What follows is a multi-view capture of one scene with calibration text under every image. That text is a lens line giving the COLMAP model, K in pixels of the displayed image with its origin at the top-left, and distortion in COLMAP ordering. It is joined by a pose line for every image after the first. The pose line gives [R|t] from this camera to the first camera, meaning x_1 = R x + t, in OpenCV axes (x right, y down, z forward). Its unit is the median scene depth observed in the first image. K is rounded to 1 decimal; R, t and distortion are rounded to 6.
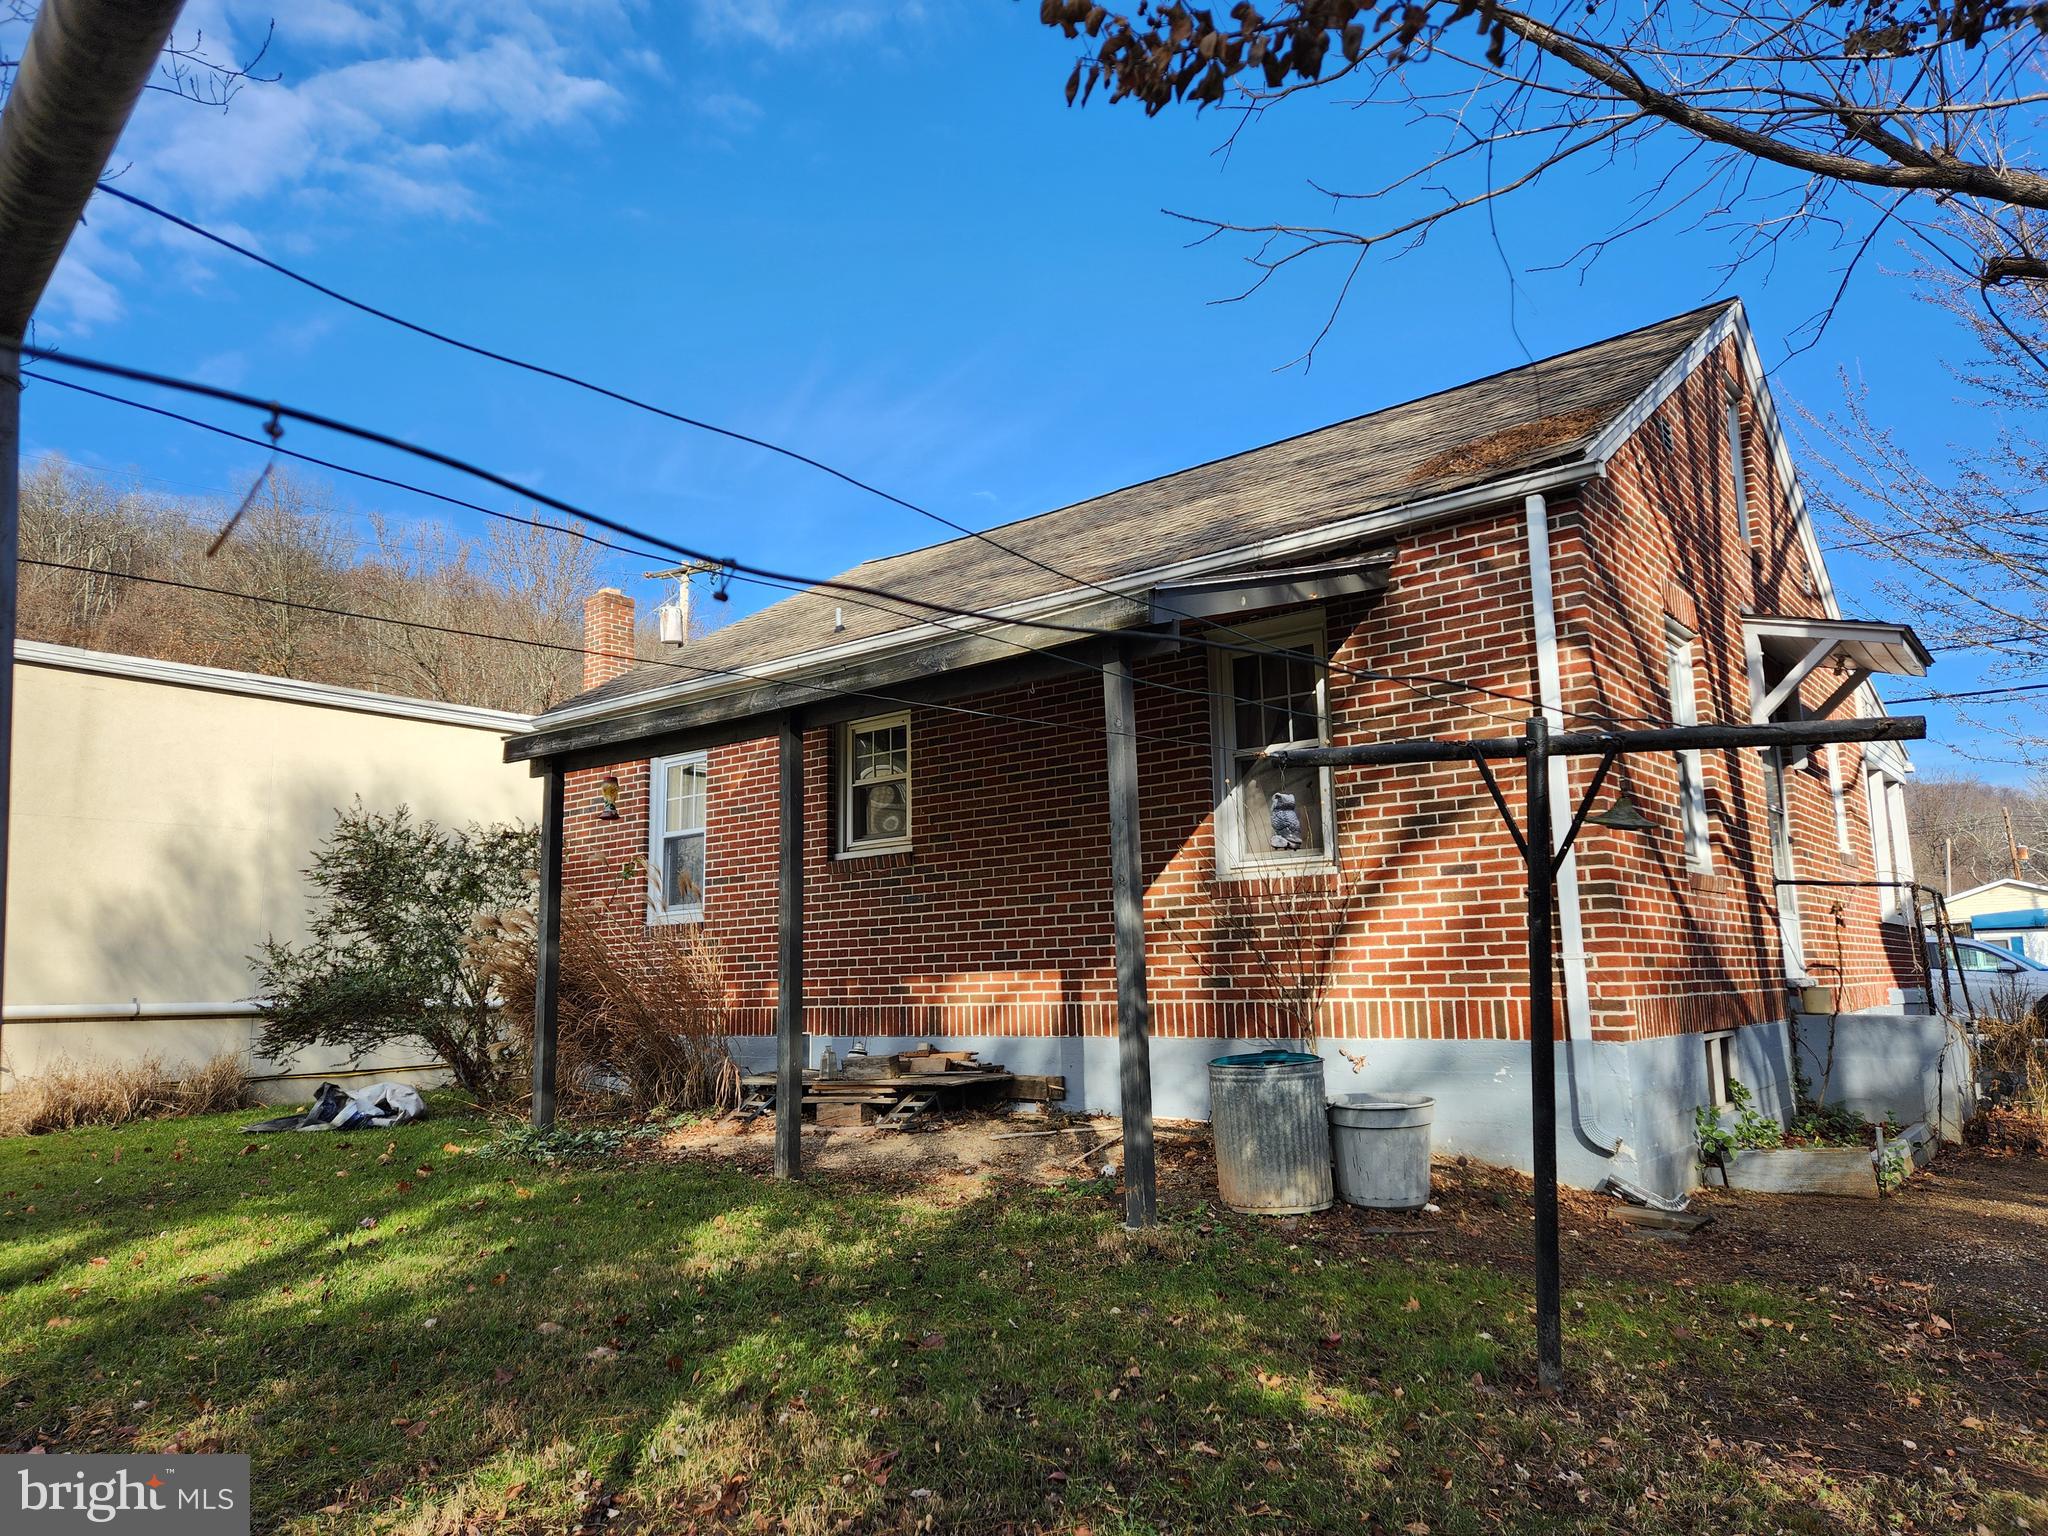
lens RADIAL K [[1378.6, 0, 1039.1], [0, 1378.6, 778.5], [0, 0, 1]] dist [0.092149, -0.076679]
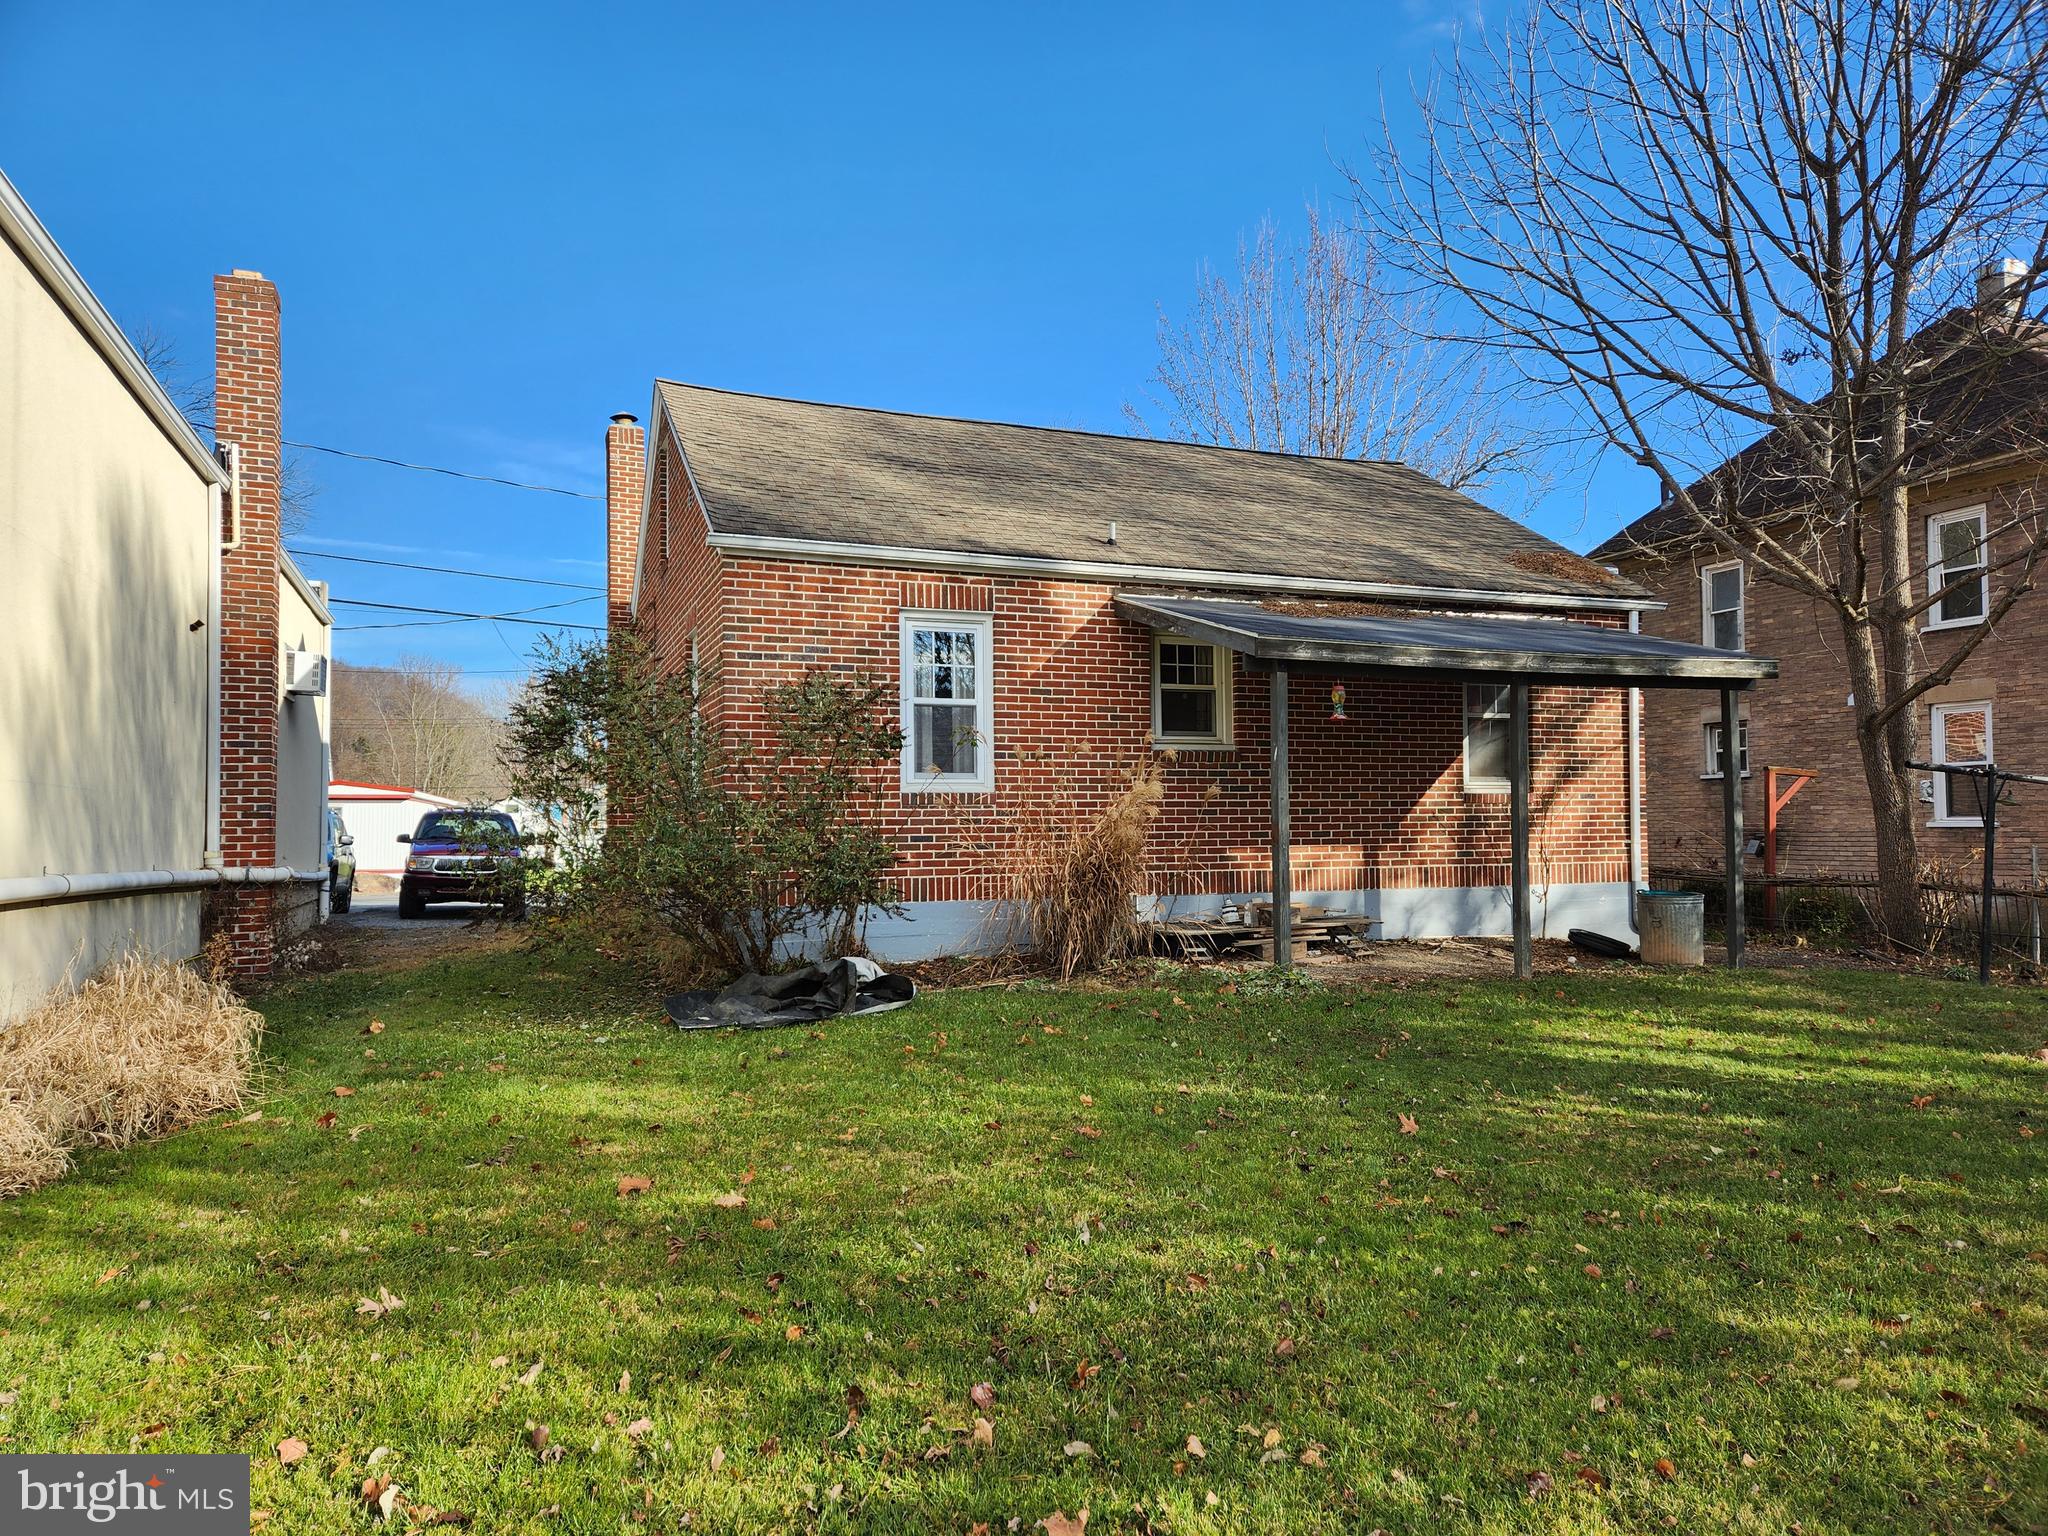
lens RADIAL K [[1378.6, 0, 1039.1], [0, 1378.6, 778.5], [0, 0, 1]] dist [0.092149, -0.076679]
pose [[0.486306, 0.061727, 0.871606, -1.440259], [-0.124145, 0.992264, -0.001006, 0.113680], [-0.864925, -0.107716, 0.490206, 0.590475]]
